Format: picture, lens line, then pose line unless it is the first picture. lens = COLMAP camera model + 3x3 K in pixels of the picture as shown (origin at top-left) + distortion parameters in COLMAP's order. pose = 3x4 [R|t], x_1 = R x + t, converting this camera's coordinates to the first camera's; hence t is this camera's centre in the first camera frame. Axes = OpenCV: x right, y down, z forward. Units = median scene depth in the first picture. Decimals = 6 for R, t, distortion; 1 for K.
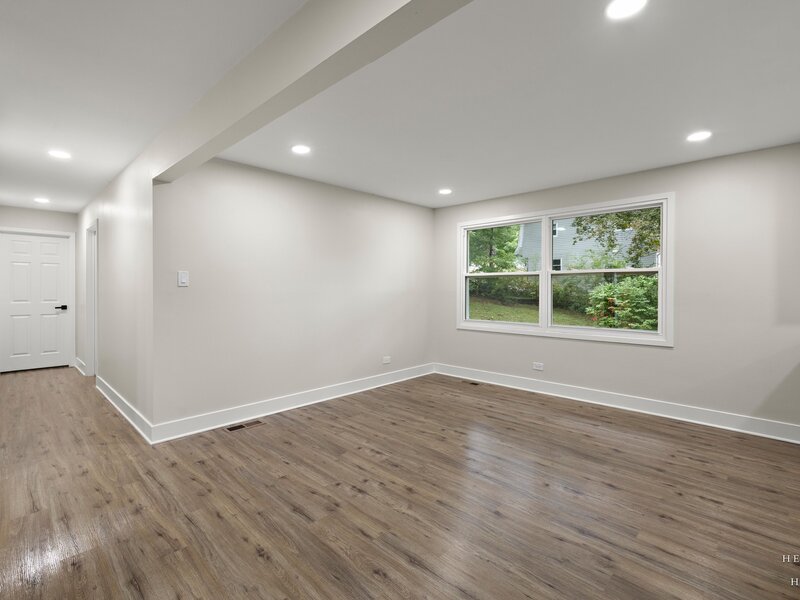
lens RADIAL K [[376.8, 0, 405.6], [0, 376.8, 292.7], [0, 0, 1]] dist [0.002597, -0.000002]
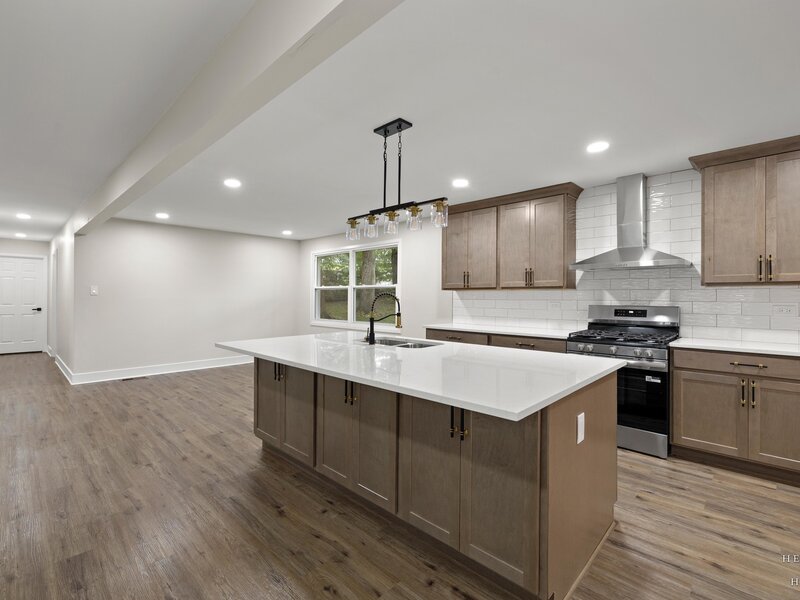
lens RADIAL K [[376.8, 0, 399.3], [0, 376.8, 296.5], [0, 0, 1]] dist [0.002597, -0.000002]
pose [[0.999934, 0.004872, -0.010371, 0.486653], [-0.005005, 0.999904, -0.012889, 0.003679], [0.010307, 0.012940, 0.999863, -0.419197]]
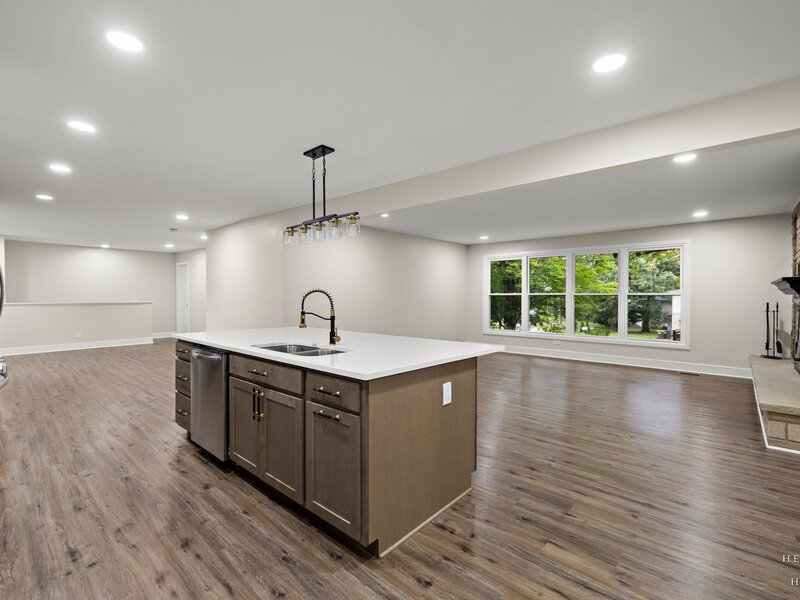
lens RADIAL K [[376.8, 0, 399.1], [0, 376.8, 296.6], [0, 0, 1]] dist [0.002597, -0.000002]
pose [[-0.999693, -0.003678, -0.024516, 0.365568], [-0.004031, 0.999889, 0.014371, -0.006831], [0.024460, 0.014465, -0.999596, 0.626292]]
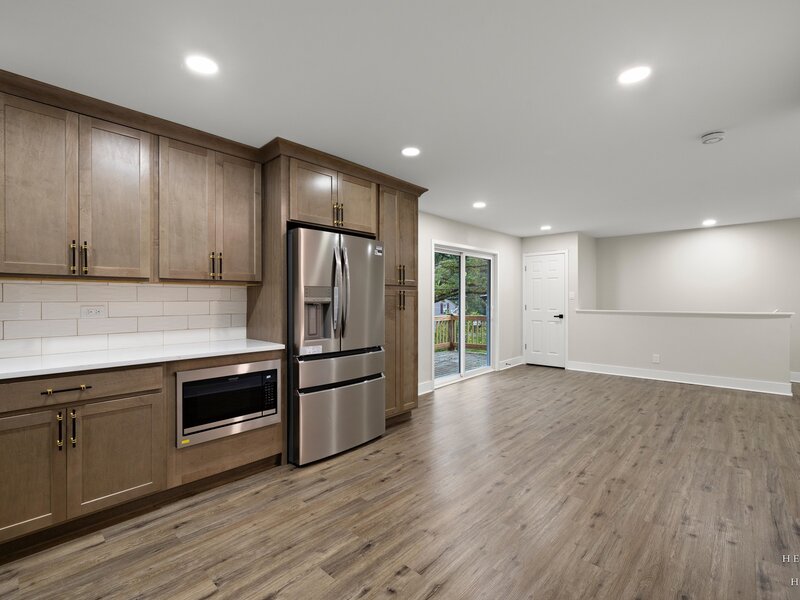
lens RADIAL K [[376.8, 0, 397.1], [0, 376.8, 300.6], [0, 0, 1]] dist [0.002597, -0.000002]
pose [[-0.000218, -0.005937, 0.999982, 0.584872], [0.009123, 0.999941, 0.005939, 0.001505], [-0.999958, 0.009124, -0.000164, -0.229039]]
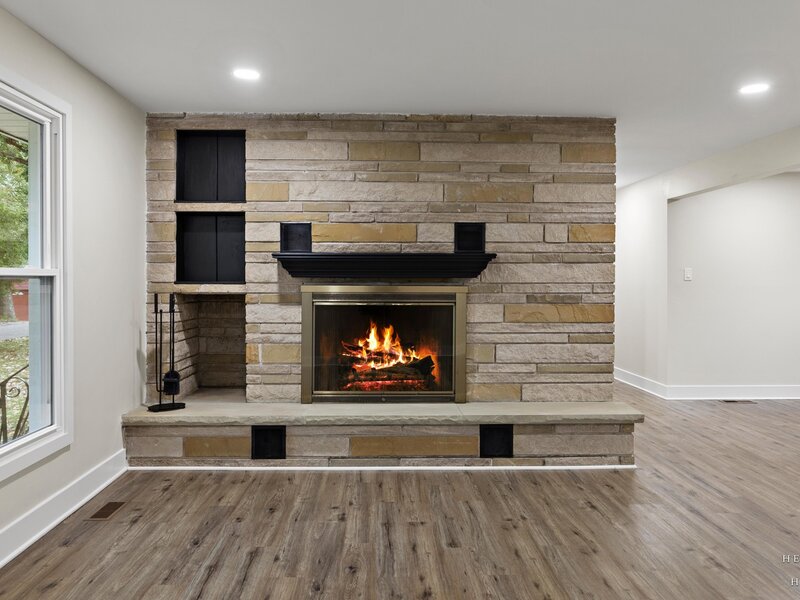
lens RADIAL K [[639.8, 0, 400.4], [0, 639.8, 282.2], [0, 0, 1]] dist [-0.003882, 0.006618]
pose [[0.713130, 0.001967, -0.701030, 0.133395], [-0.008906, 0.999941, -0.006255, 0.006437], [0.700976, 0.010704, 0.713105, -0.711086]]
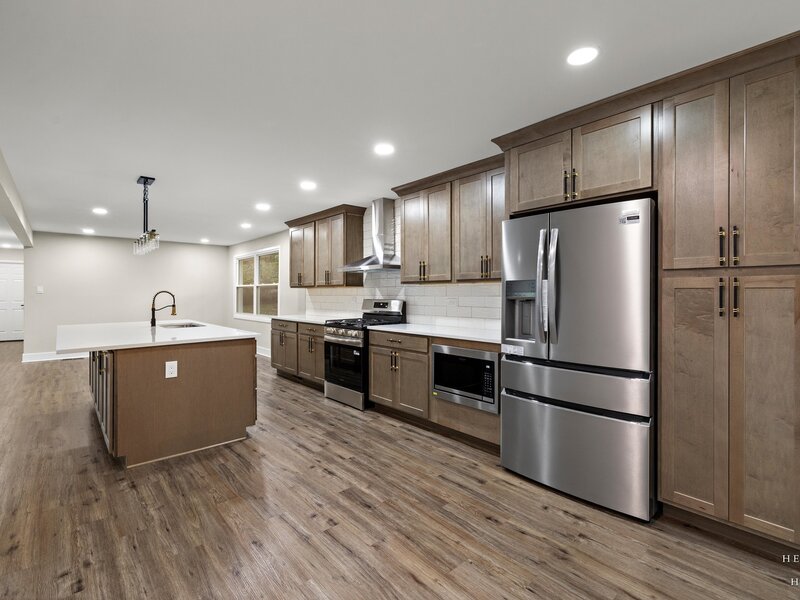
lens RADIAL K [[376.8, 0, 393.1], [0, 376.8, 295.4], [0, 0, 1]] dist [0.002597, -0.000002]
pose [[0.995599, 0.000615, -0.093712, 1.003594], [-0.001321, 0.999971, -0.007465, 0.006436], [0.093705, 0.007556, 0.995571, -0.609760]]
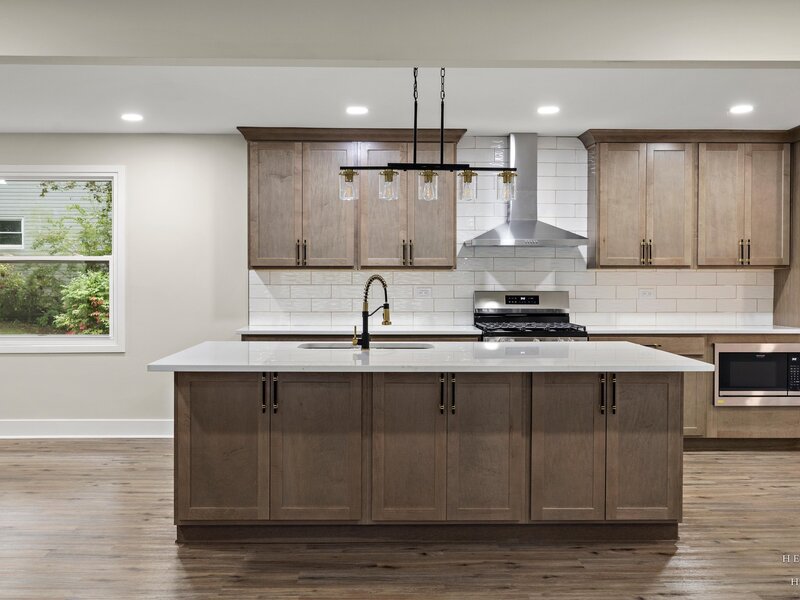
lens RADIAL K [[871.7, 0, 393.7], [0, 871.7, 296.9], [0, 0, 1]] dist [-0.001289, 0.000000]
pose [[0.711019, -0.011535, 0.703078, -0.145230], [0.006326, 0.999930, 0.010008, 0.004047], [-0.703145, -0.002668, 0.711042, -0.520876]]
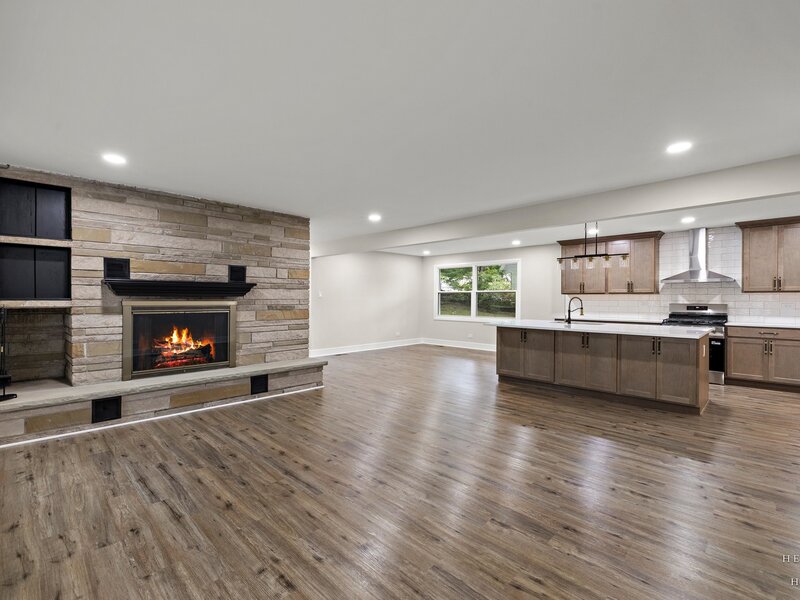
lens RADIAL K [[376.8, 0, 397.7], [0, 376.8, 299.4], [0, 0, 1]] dist [0.002597, -0.000002]
pose [[0.999668, 0.002492, -0.025634, 0.002467], [-0.002706, 0.999962, -0.008301, 0.007838], [0.025612, 0.008368, 0.999637, -0.923181]]
